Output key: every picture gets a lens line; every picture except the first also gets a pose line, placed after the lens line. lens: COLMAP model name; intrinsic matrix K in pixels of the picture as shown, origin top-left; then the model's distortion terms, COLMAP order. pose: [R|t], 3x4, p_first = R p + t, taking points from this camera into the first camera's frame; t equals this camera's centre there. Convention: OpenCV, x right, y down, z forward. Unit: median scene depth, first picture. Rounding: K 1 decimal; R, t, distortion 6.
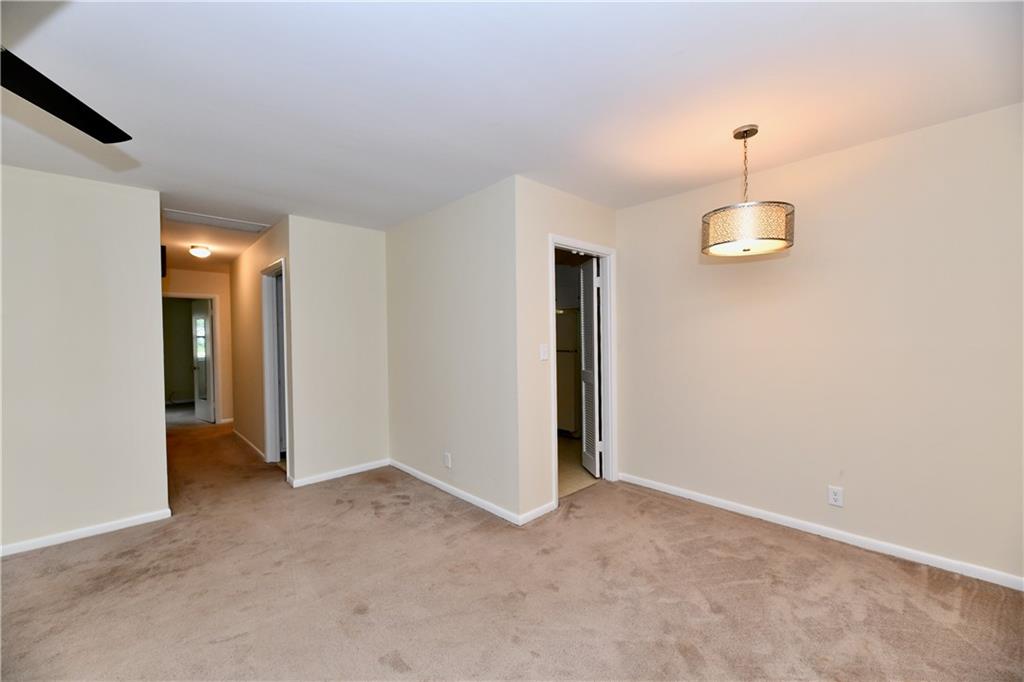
lens RADIAL K [[410.2, 0, 508.3], [0, 410.2, 339.0], [0, 0, 1]] dist [-0.000162, -0.001803]
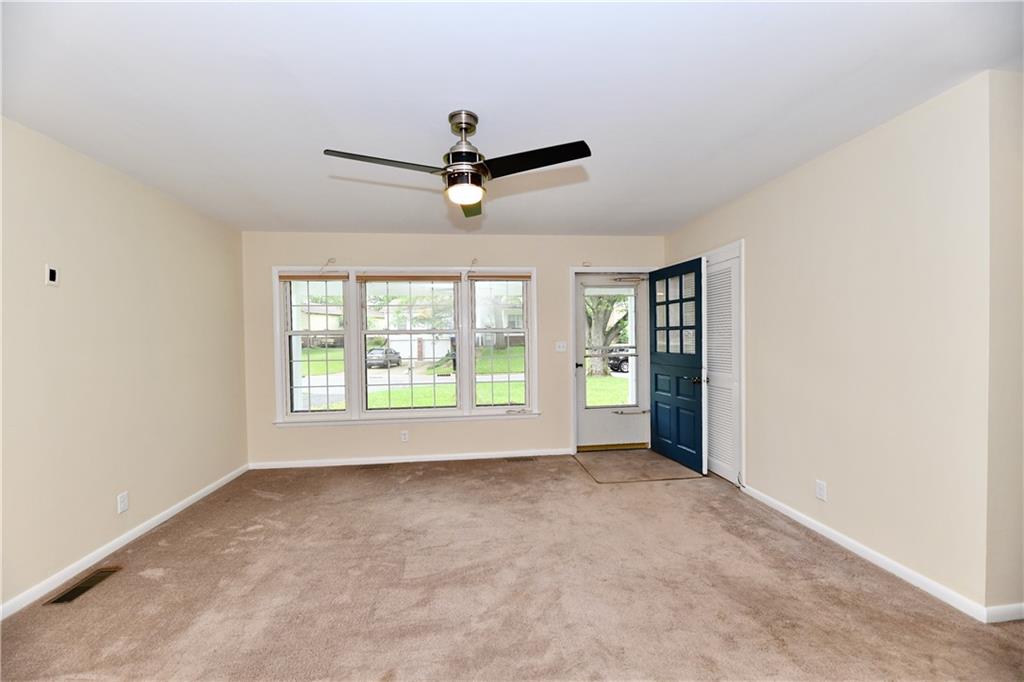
lens RADIAL K [[410.2, 0, 508.9], [0, 410.2, 343.4], [0, 0, 1]] dist [-0.000162, -0.001803]
pose [[-0.590069, 0.036577, -0.806524, 0.039252], [0.023705, 0.999327, 0.027979, -0.001736], [0.807005, -0.002609, -0.590539, 0.835782]]
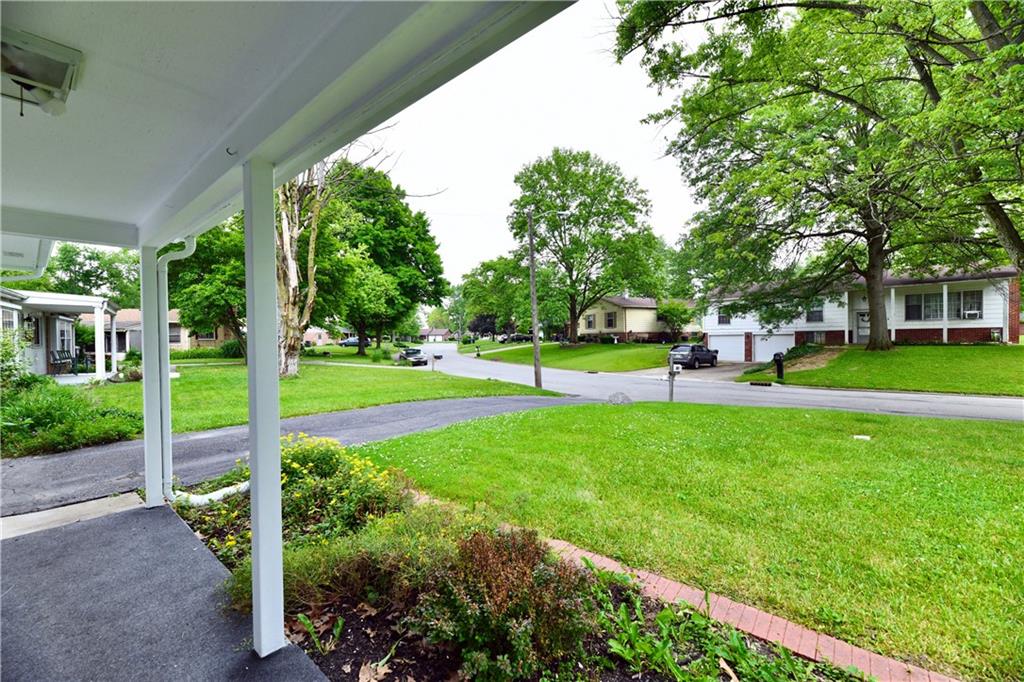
lens RADIAL K [[410.2, 0, 510.6], [0, 410.2, 344.2], [0, 0, 1]] dist [-0.000162, -0.001803]
pose [[-0.990788, 0.030907, -0.131850, -1.796955], [0.028647, 0.999409, 0.019009, 0.069717], [0.132360, 0.015056, -0.991087, 0.098656]]
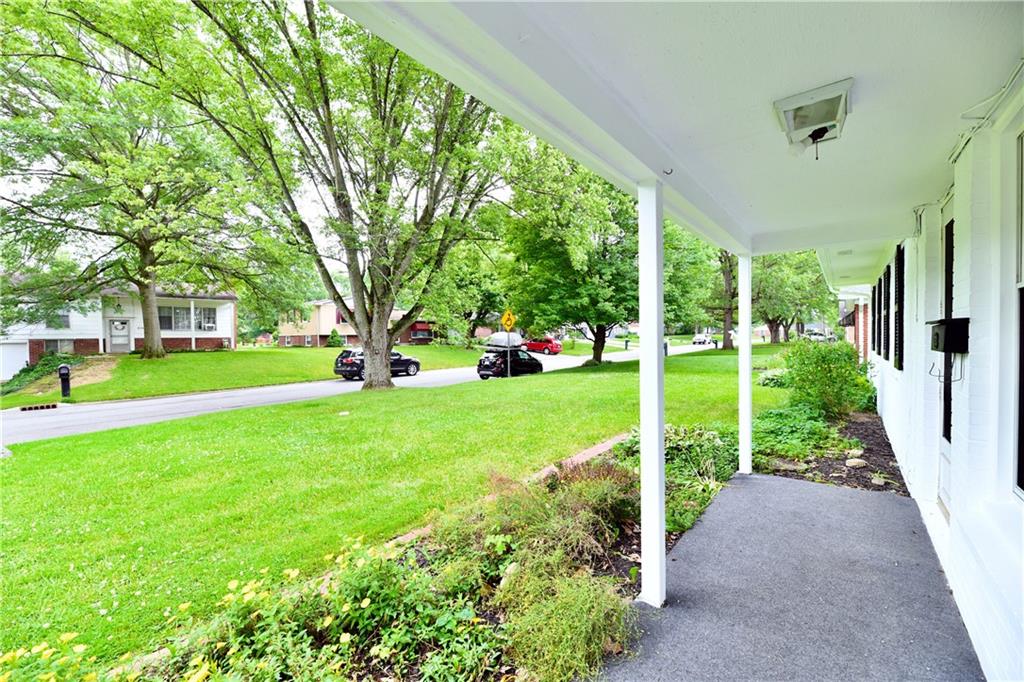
lens RADIAL K [[410.2, 0, 505.3], [0, 410.2, 340.3], [0, 0, 1]] dist [-0.000162, -0.001803]
pose [[0.135861, 0.022214, -0.990479, -0.843868], [0.008450, 0.999686, 0.023579, 0.052010], [0.990692, -0.011574, 0.135631, -0.880493]]
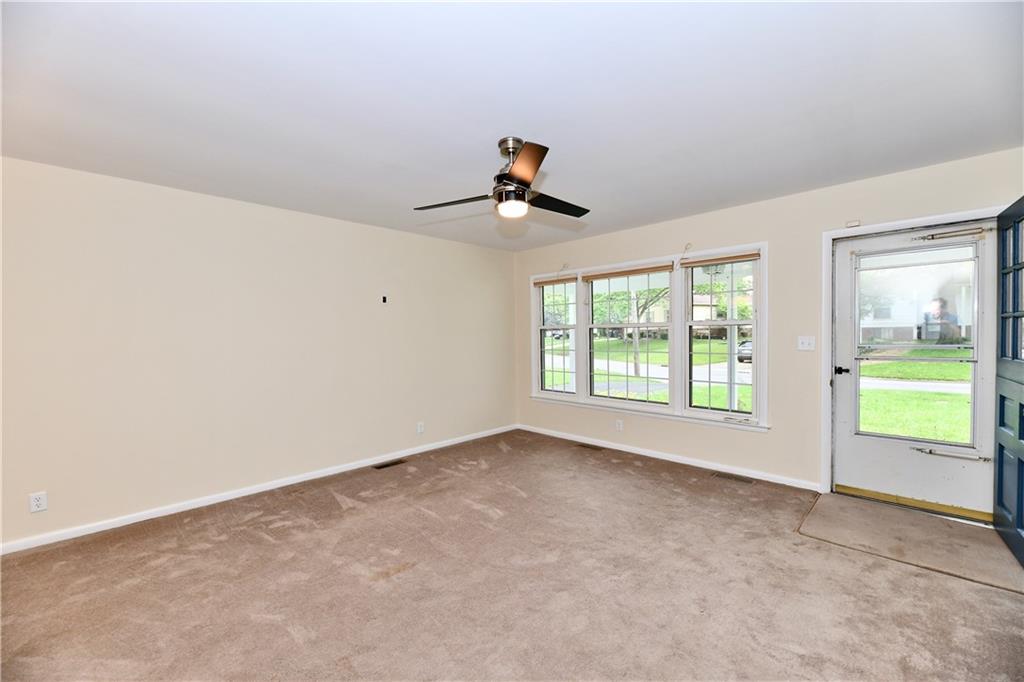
lens RADIAL K [[410.2, 0, 510.0], [0, 410.2, 344.1], [0, 0, 1]] dist [-0.000162, -0.001803]
pose [[-0.998382, 0.031560, -0.047299, -0.454573], [0.030316, 0.999181, 0.026792, 0.005354], [0.048106, 0.025315, -0.998521, 1.184602]]
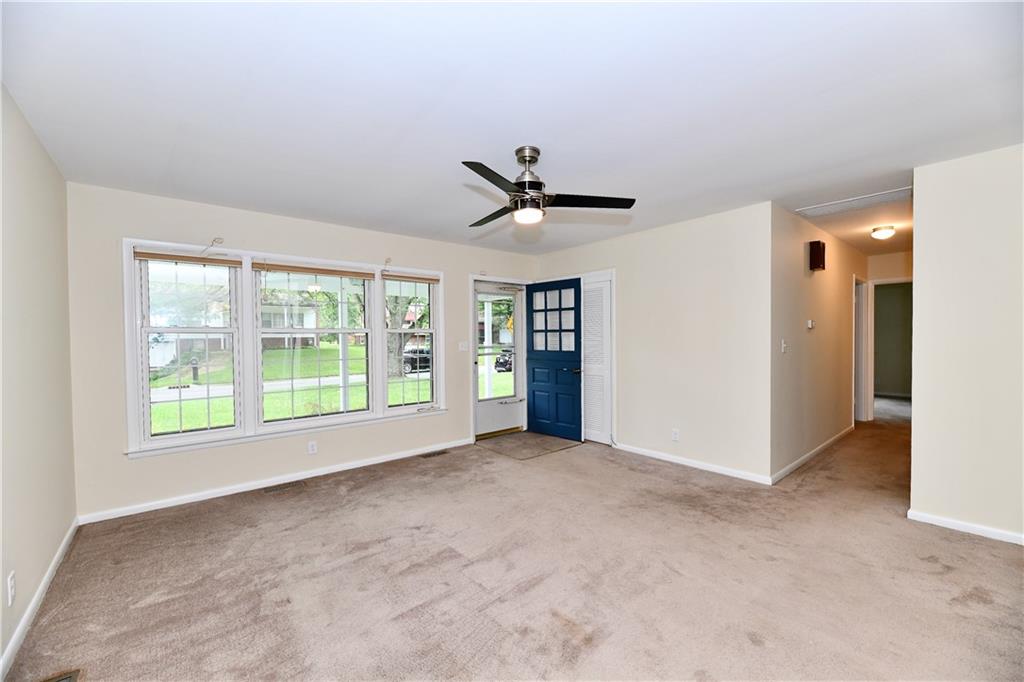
lens RADIAL K [[410.2, 0, 508.6], [0, 410.2, 342.6], [0, 0, 1]] dist [-0.000162, -0.001803]
pose [[-0.051656, 0.031056, -0.998182, 0.361139], [0.009700, 0.999485, 0.030595, -0.006413], [0.998618, -0.008102, -0.051931, 0.349661]]
